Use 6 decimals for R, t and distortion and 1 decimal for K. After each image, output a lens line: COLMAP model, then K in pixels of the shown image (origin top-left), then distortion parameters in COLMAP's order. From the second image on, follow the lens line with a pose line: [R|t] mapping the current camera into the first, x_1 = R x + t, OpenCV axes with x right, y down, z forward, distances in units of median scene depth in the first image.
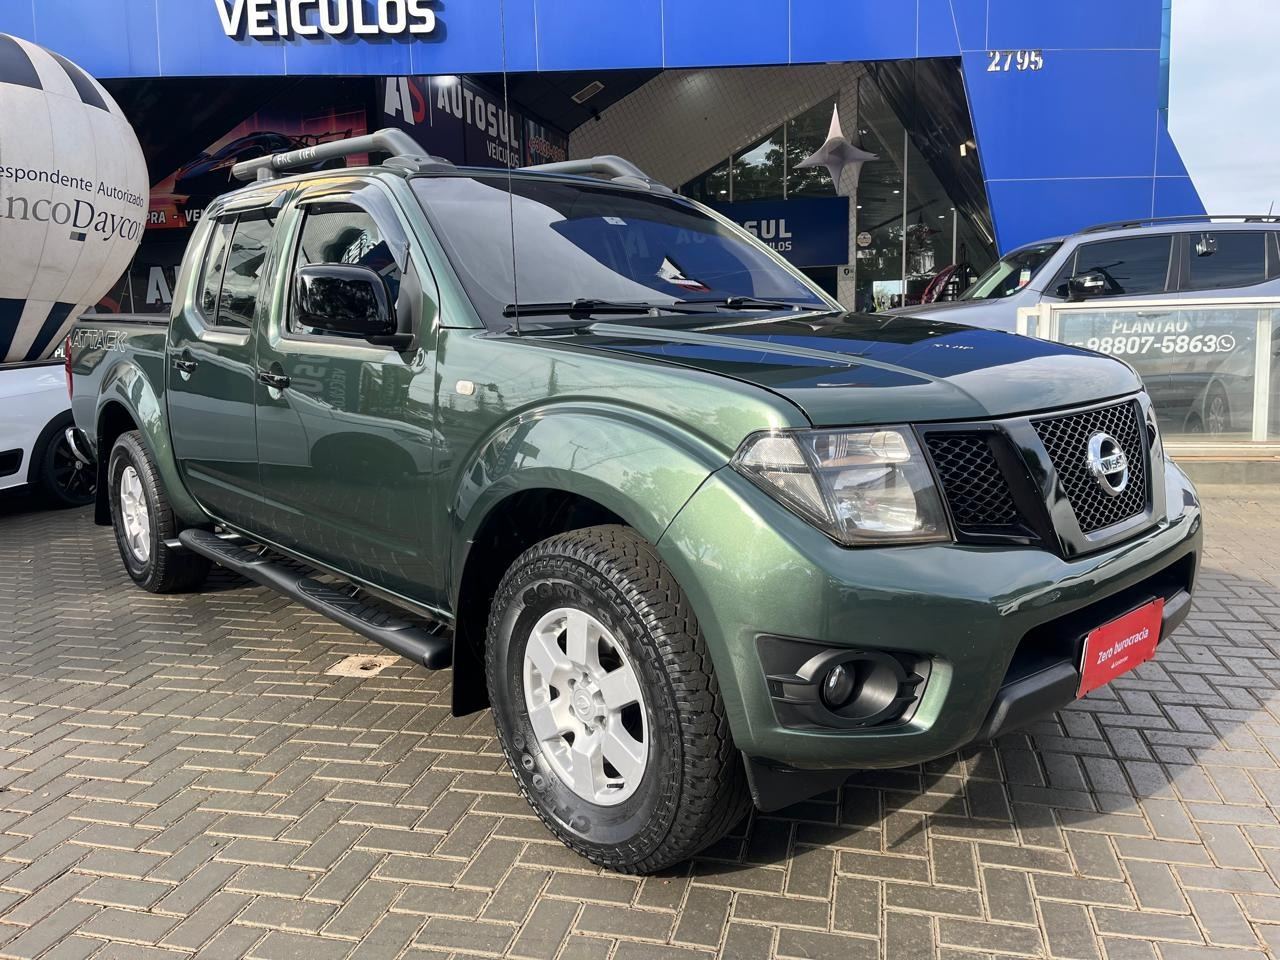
lens RADIAL K [[1117.4, 0, 640.0], [0, 1117.4, 480.0], [0, 0, 1]] dist [0.033024, -0.003350]
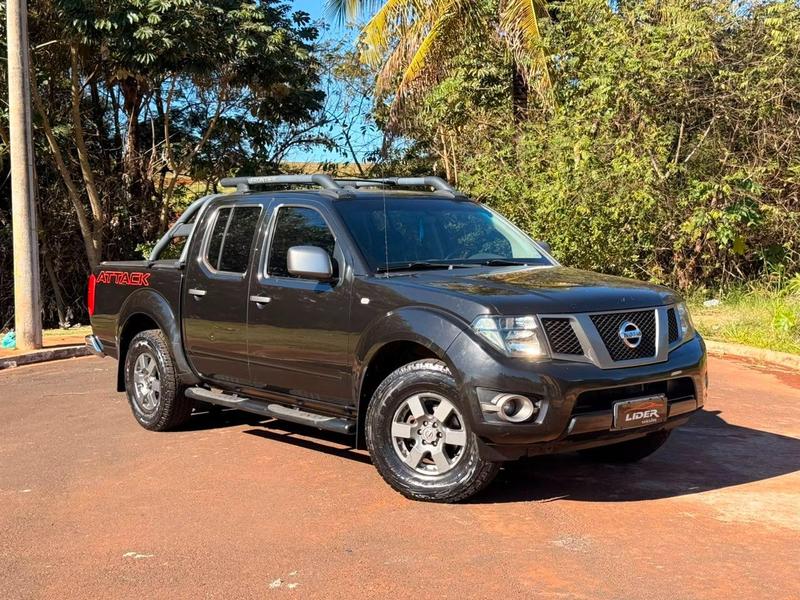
lens RADIAL K [[698.3, 0, 400.0], [0, 698.3, 300.0], [0, 0, 1]] dist [0.033024, -0.003350]
pose [[0.996750, 0.013139, -0.079484, 0.044969], [-0.020472, 0.995533, -0.092167, 0.076374], [0.077918, 0.093494, 0.992566, -0.694322]]
